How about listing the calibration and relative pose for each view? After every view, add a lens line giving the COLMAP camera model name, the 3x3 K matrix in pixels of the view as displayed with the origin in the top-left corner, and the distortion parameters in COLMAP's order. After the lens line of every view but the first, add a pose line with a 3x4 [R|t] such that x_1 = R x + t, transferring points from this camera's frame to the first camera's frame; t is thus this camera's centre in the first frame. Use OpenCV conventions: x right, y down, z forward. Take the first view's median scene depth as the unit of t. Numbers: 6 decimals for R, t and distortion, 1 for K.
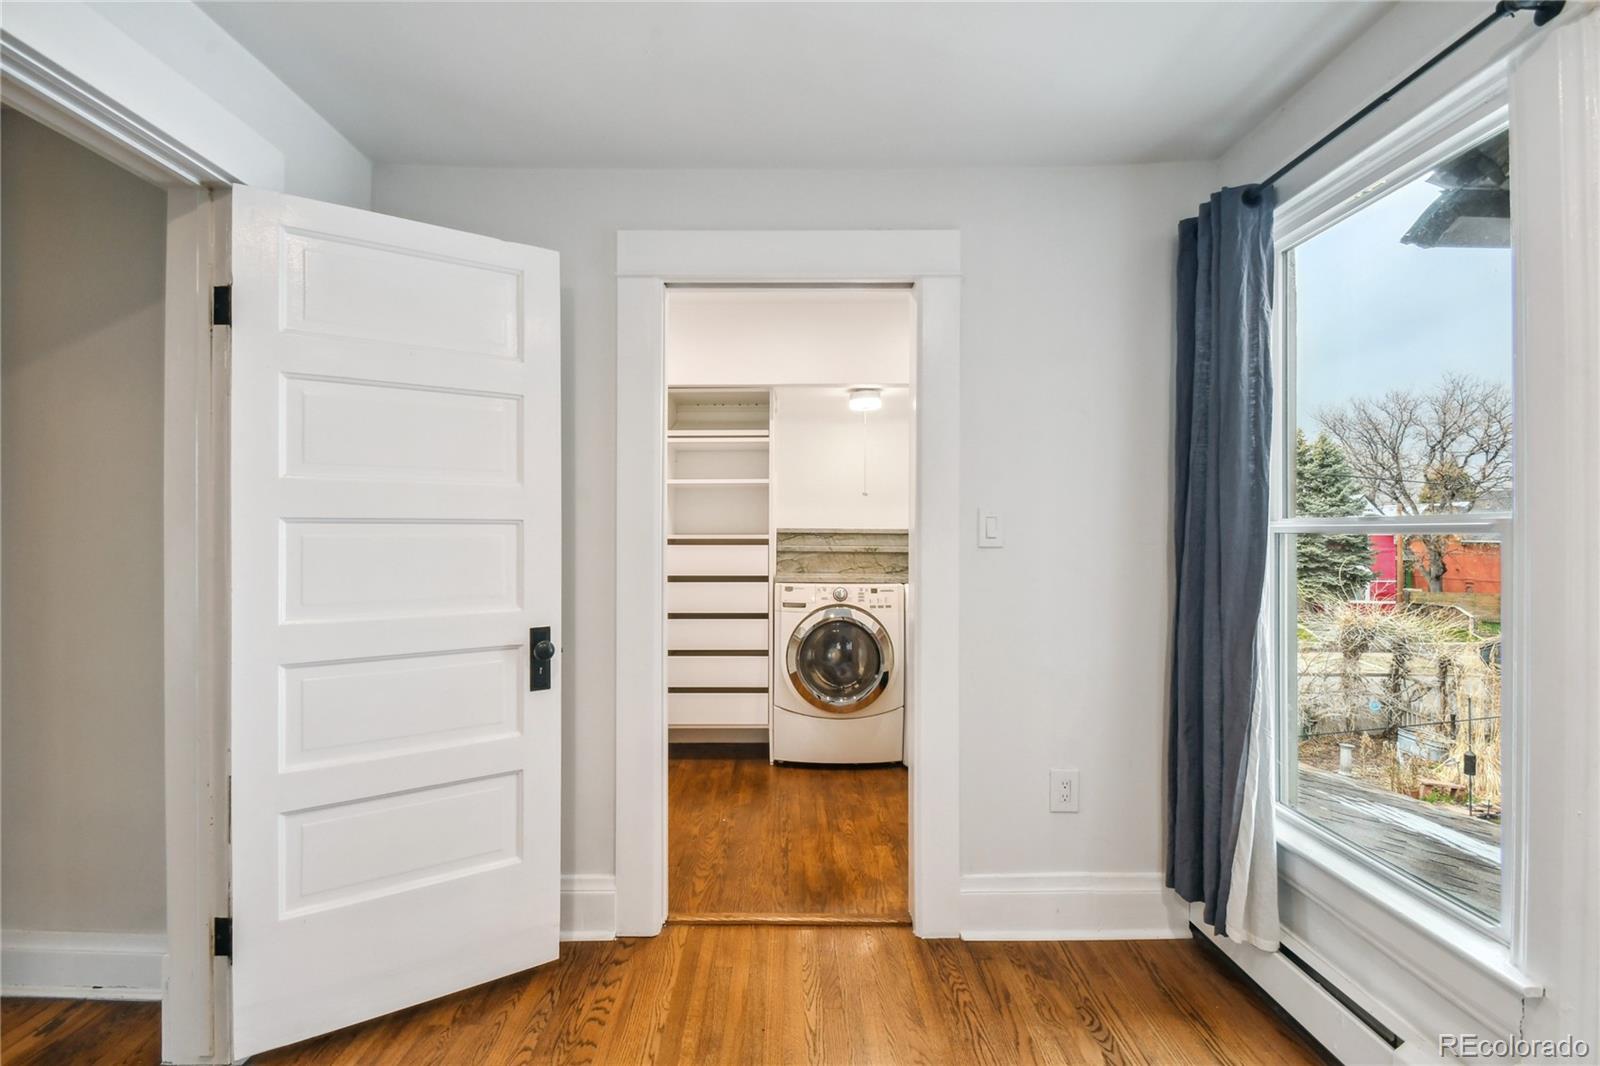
lens RADIAL K [[720.0, 0, 794.7], [0, 720.0, 533.0], [0, 0, 1]] dist [0.004229, -0.006811]
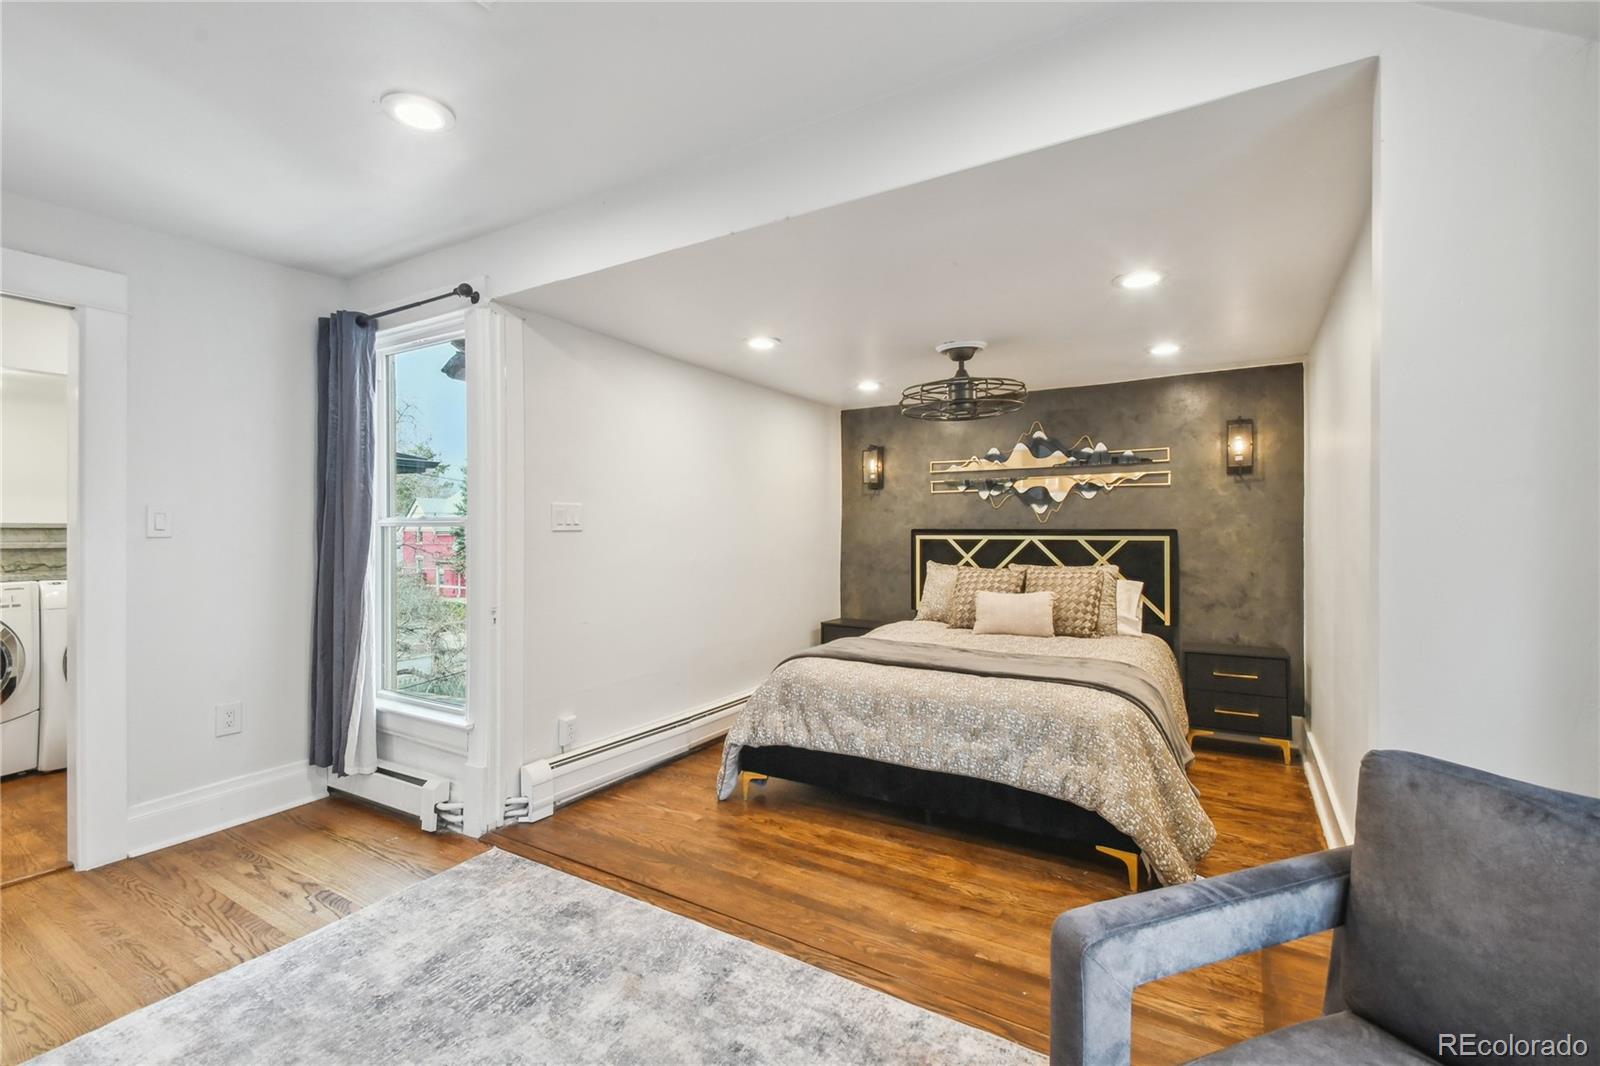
lens RADIAL K [[720.0, 0, 786.2], [0, 720.0, 524.0], [0, 0, 1]] dist [0.004229, -0.006811]
pose [[0.542850, 0.002874, 0.839825, -0.148291], [0.002837, 0.999982, -0.005256, 0.004409], [-0.839825, 0.005236, 0.542832, -0.474684]]
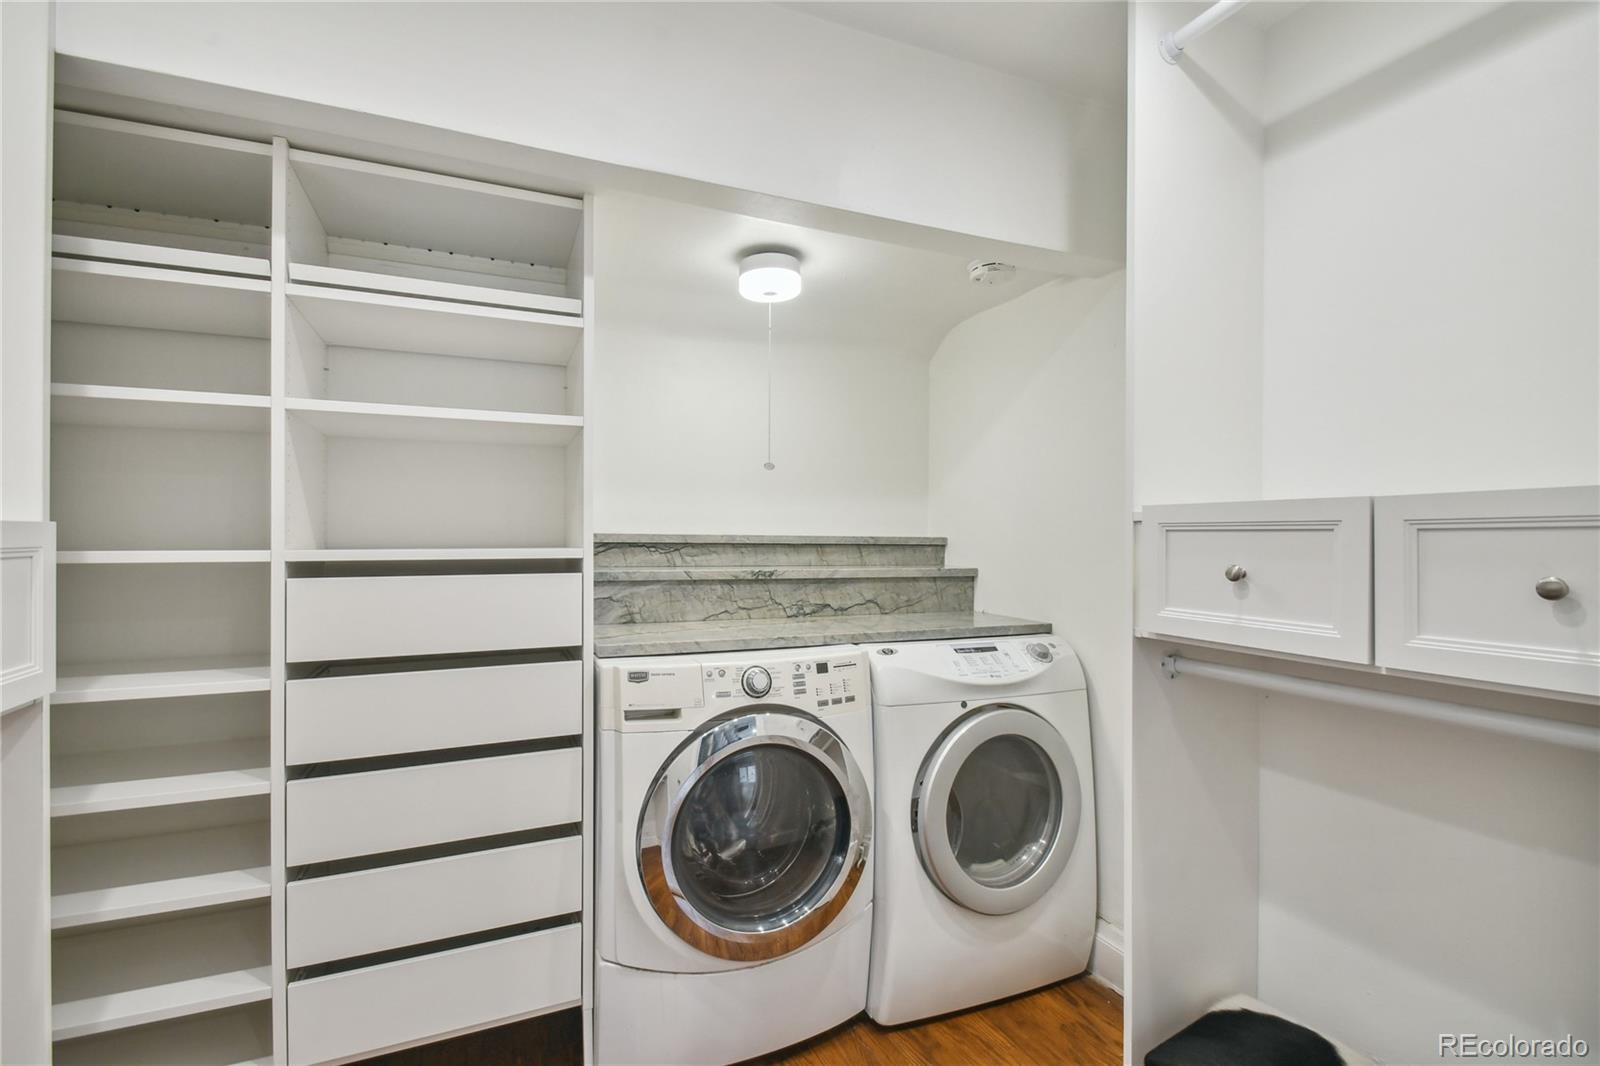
lens RADIAL K [[720.0, 0, 789.2], [0, 720.0, 542.7], [0, 0, 1]] dist [0.004229, -0.006811]
pose [[0.930841, -0.000951, 0.365424, -0.106382], [0.001854, 0.999996, -0.002120, 0.001215], [-0.365420, 0.002651, 0.930839, 0.775227]]
